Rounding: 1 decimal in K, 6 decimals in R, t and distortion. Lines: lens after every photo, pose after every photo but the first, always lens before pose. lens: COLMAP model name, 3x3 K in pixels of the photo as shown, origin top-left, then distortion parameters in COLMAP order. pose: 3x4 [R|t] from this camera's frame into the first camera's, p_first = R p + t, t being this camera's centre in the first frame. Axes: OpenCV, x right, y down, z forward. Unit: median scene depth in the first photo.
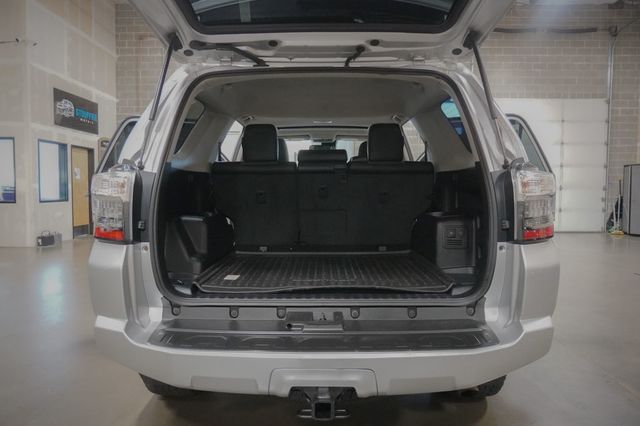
lens RADIAL K [[441.8, 0, 318.9], [0, 441.8, 214.9], [0, 0, 1]] dist [-0.011358, -0.001255]
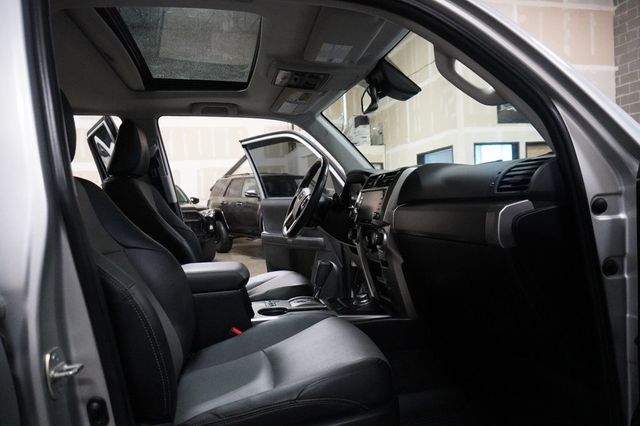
lens RADIAL K [[441.8, 0, 318.9], [0, 441.8, 214.9], [0, 0, 1]] dist [-0.011358, -0.001255]
pose [[0.218615, 0.014836, -0.975698, 0.167352], [-0.005611, 0.999887, 0.013946, -0.028981], [0.975795, 0.002426, 0.218674, 0.414713]]
